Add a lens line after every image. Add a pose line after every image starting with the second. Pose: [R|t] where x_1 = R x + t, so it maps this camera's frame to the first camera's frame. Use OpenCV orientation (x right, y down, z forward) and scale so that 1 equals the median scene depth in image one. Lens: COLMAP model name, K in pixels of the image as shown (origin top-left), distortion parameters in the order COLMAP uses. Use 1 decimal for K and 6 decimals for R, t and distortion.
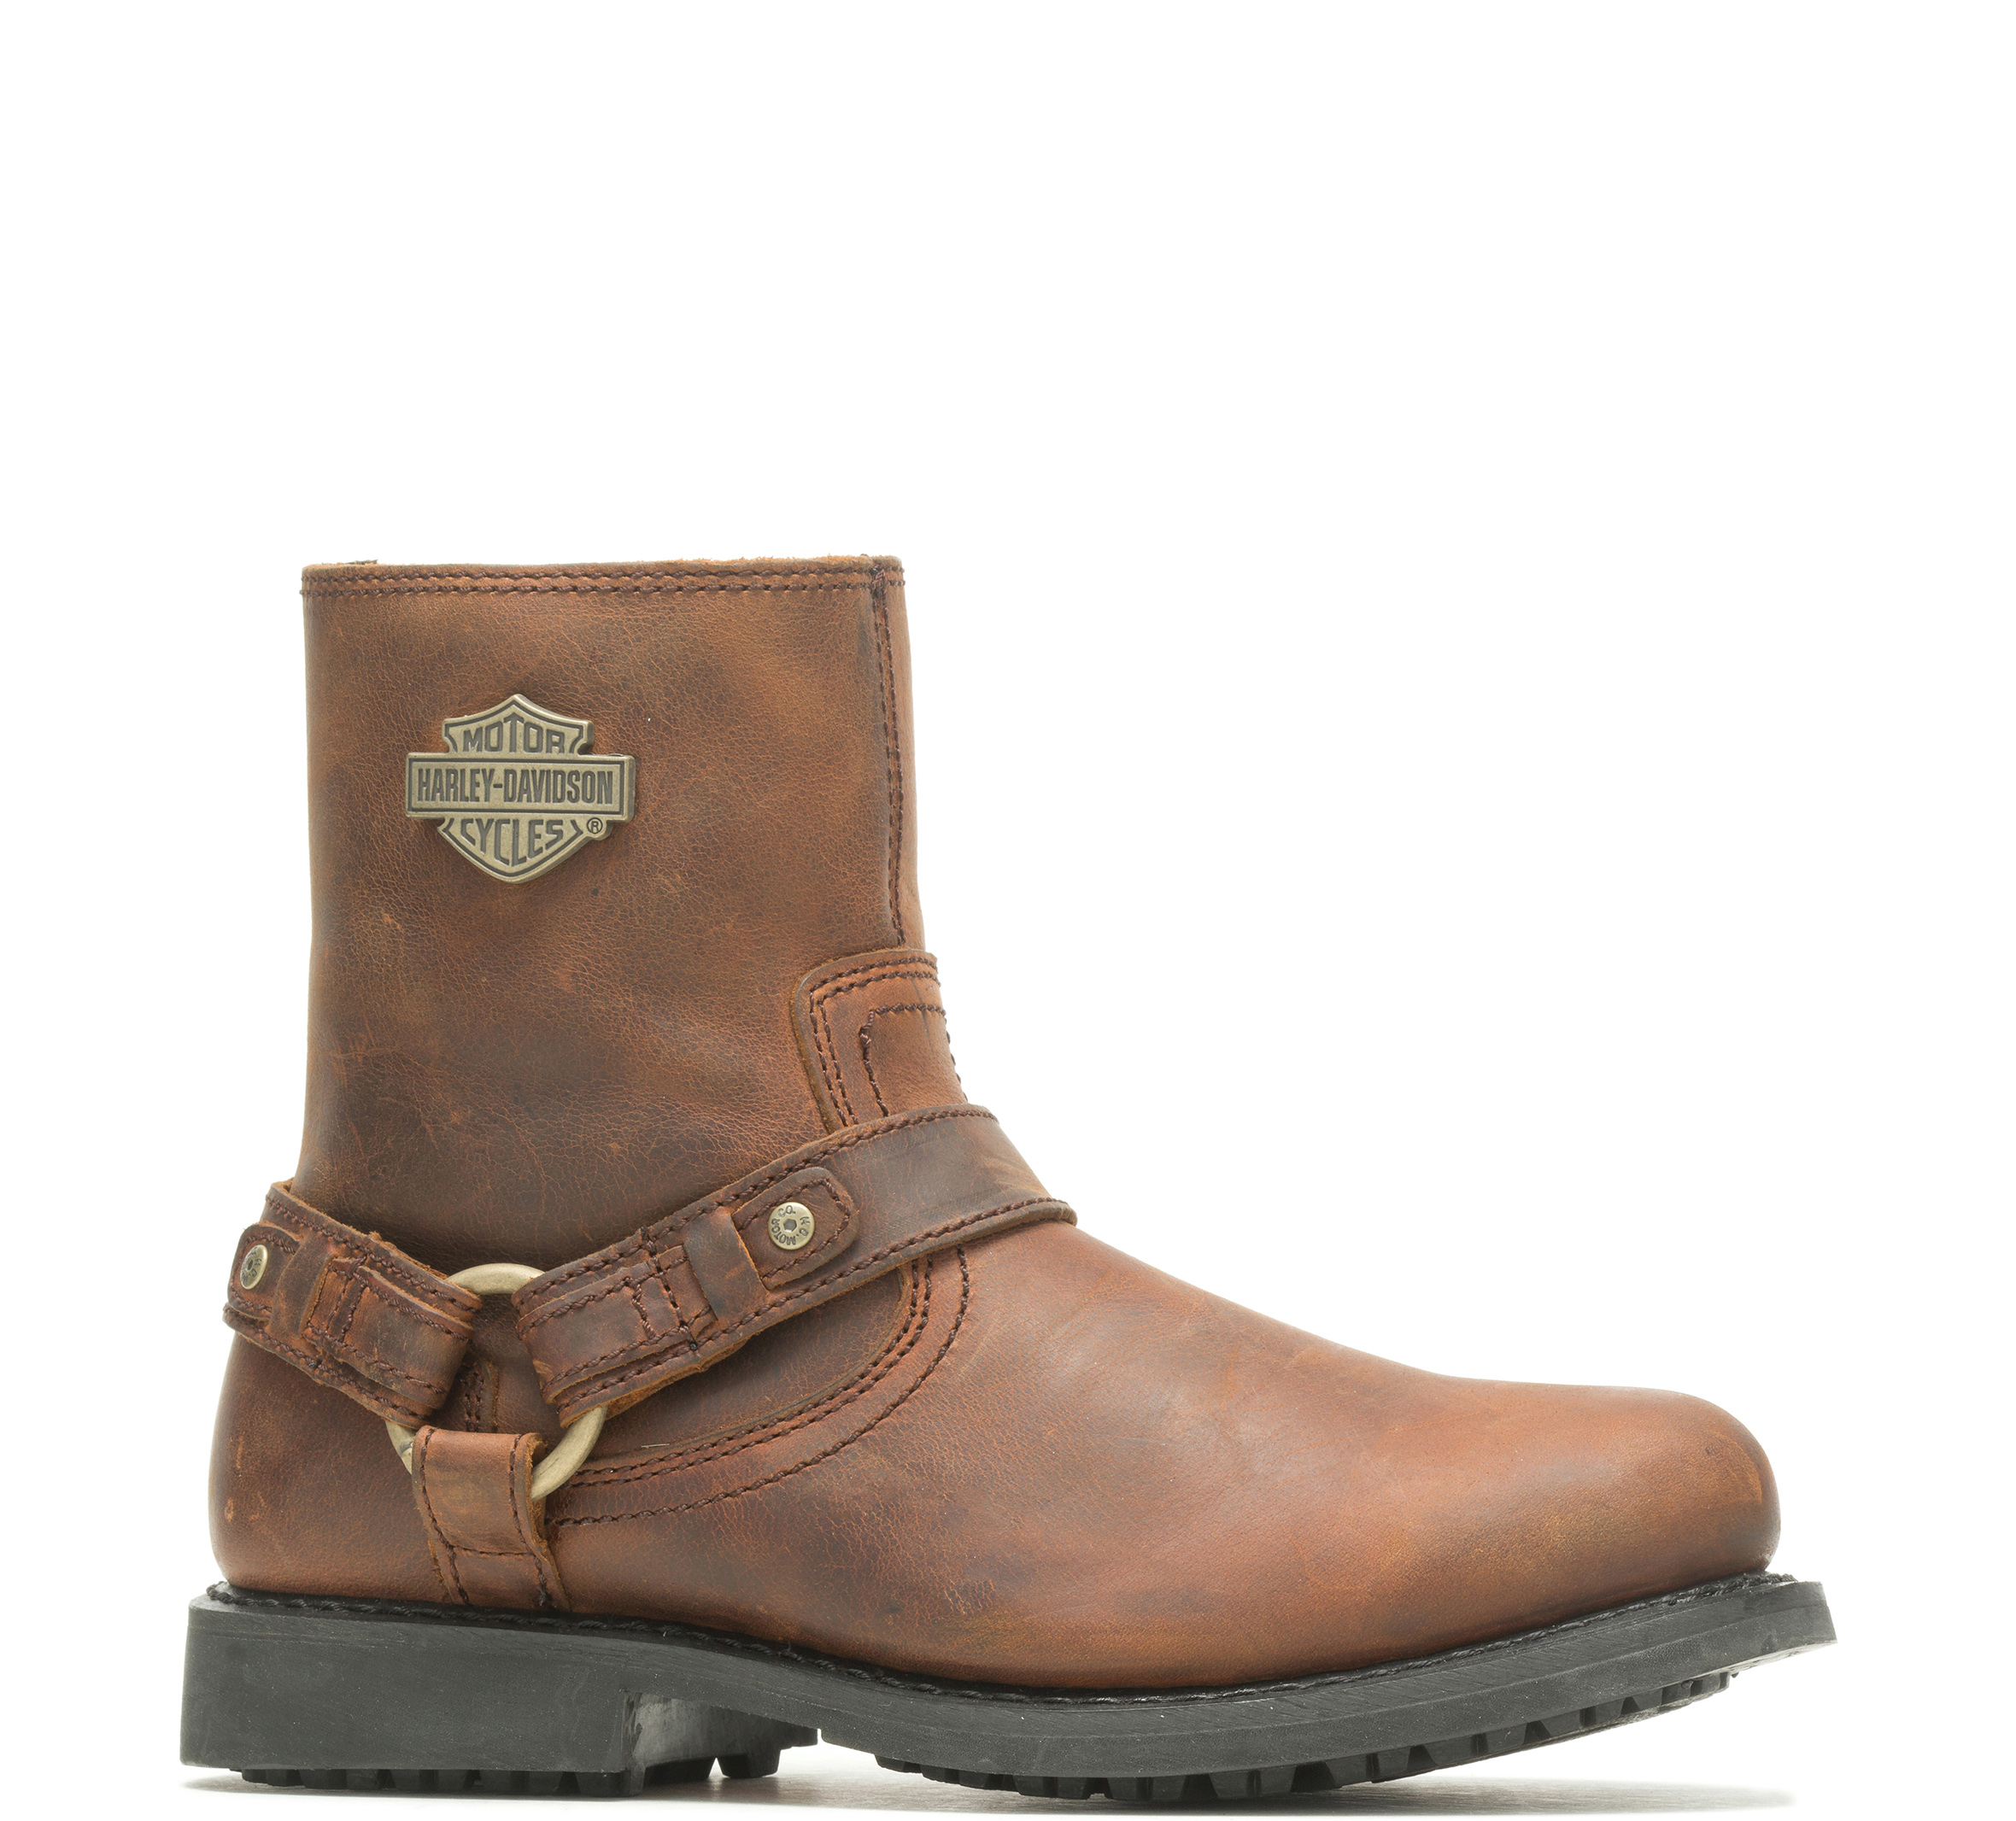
lens RADIAL K [[10903.2, 0, 1008.0], [0, 10903.2, 910.5], [0, 0, 1]] dist [-0.270976, 2.478657]
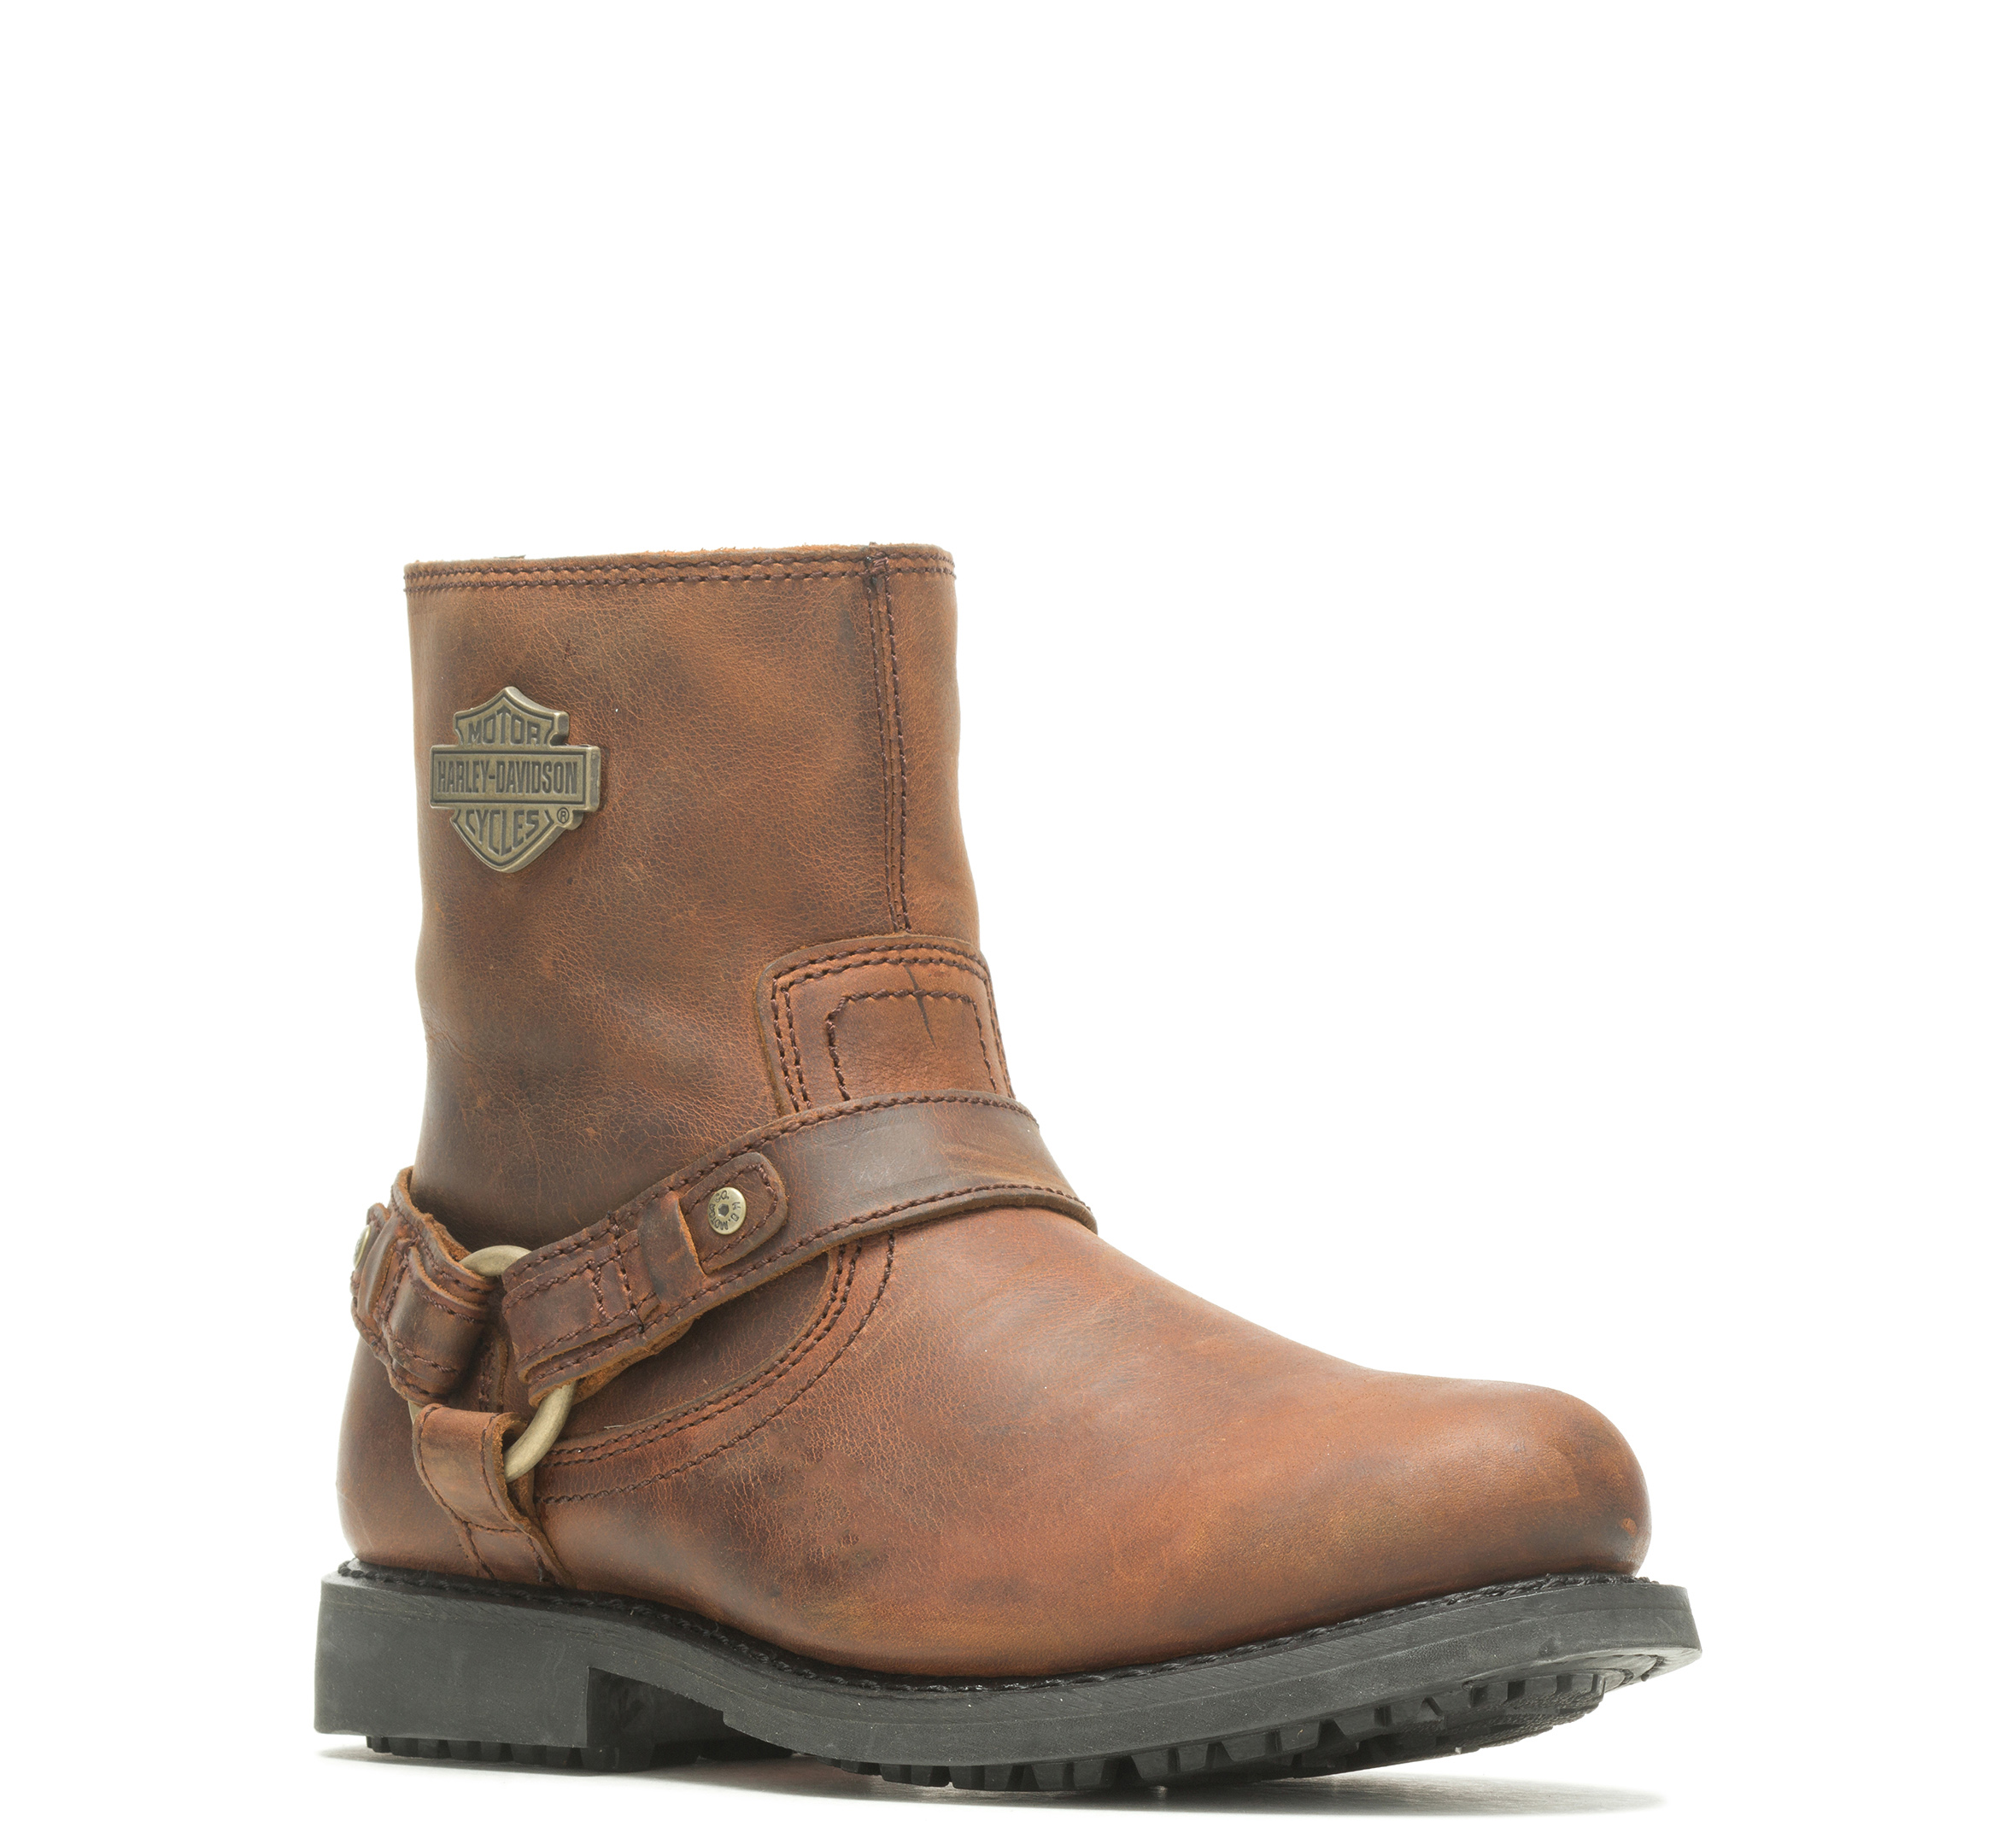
lens RADIAL K [[10903.2, 0, 1008.0], [0, 10903.2, 910.5], [0, 0, 1]] dist [-0.270976, 2.478657]
pose [[0.920342, -0.004087, -0.391094, 0.396897], [0.005805, 0.999978, 0.003211, -0.001943], [0.391072, -0.005226, 0.920345, 0.081373]]
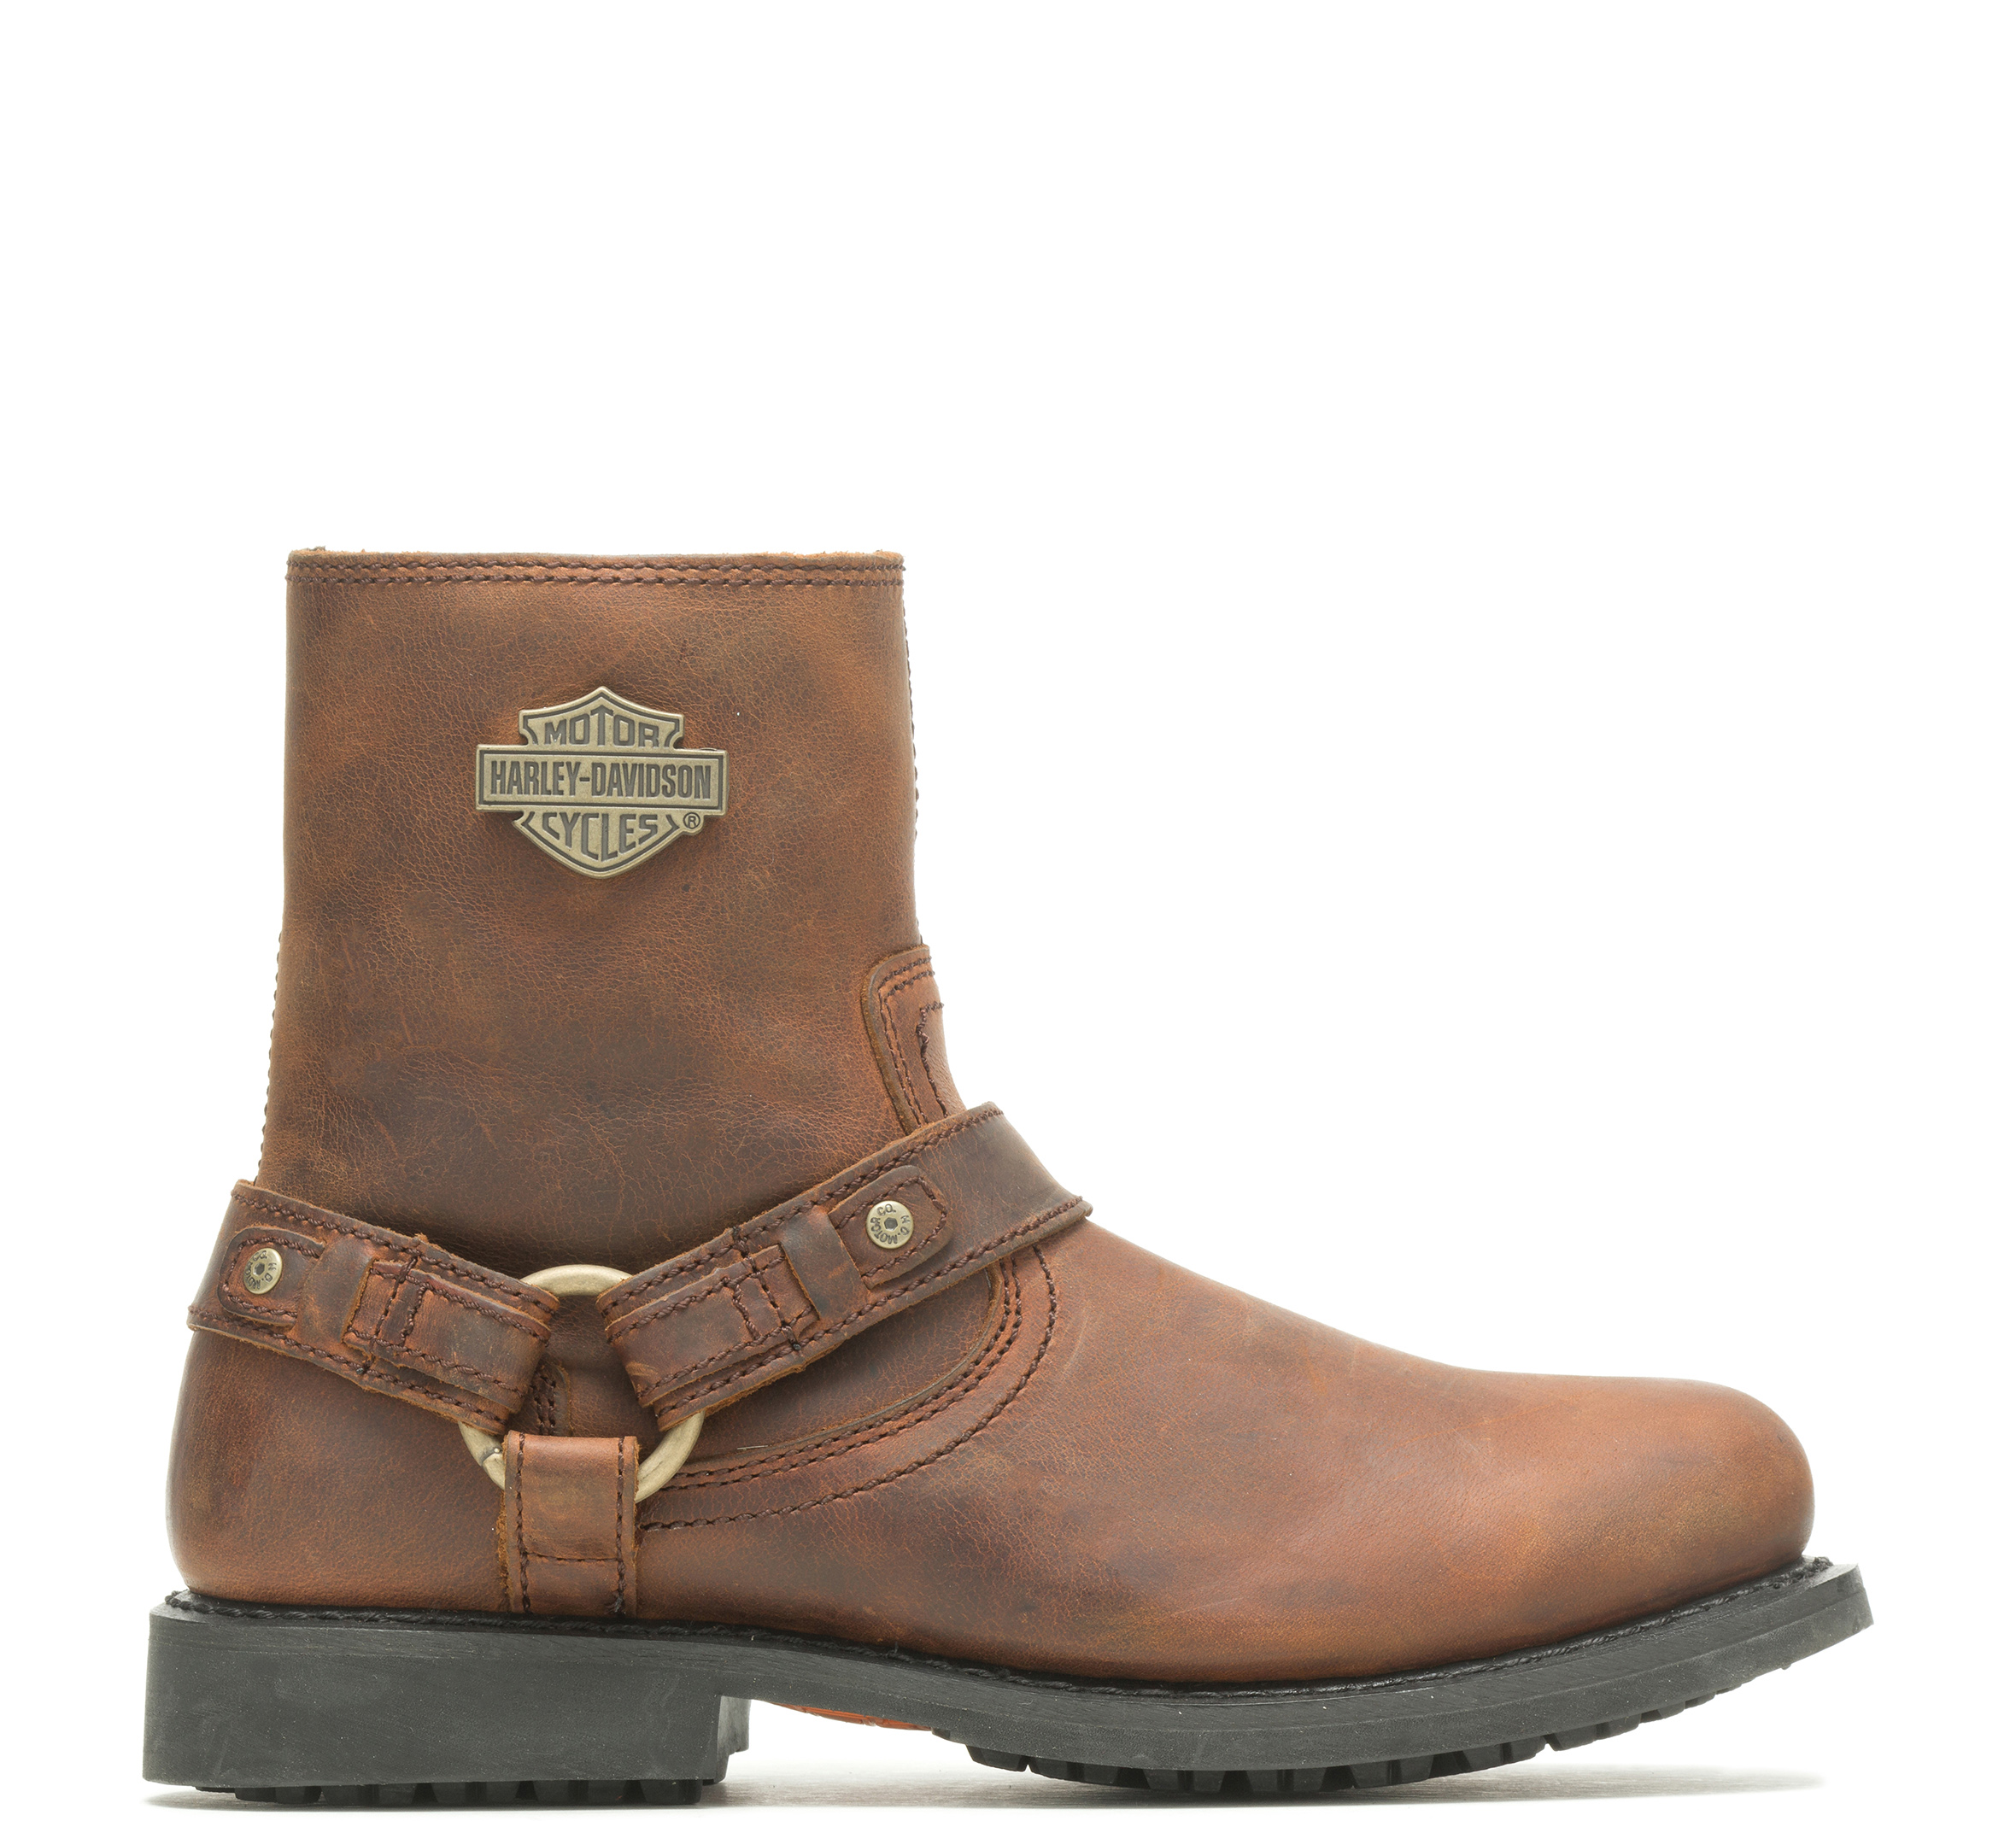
lens RADIAL K [[10903.2, 0, 1008.0], [0, 10903.2, 910.5], [0, 0, 1]] dist [-0.270976, 2.478657]
pose [[0.926254, 0.006852, 0.376837, -0.383038], [-0.004582, 0.999966, -0.006920, 0.007071], [-0.376872, 0.004683, 0.926254, 0.074367]]
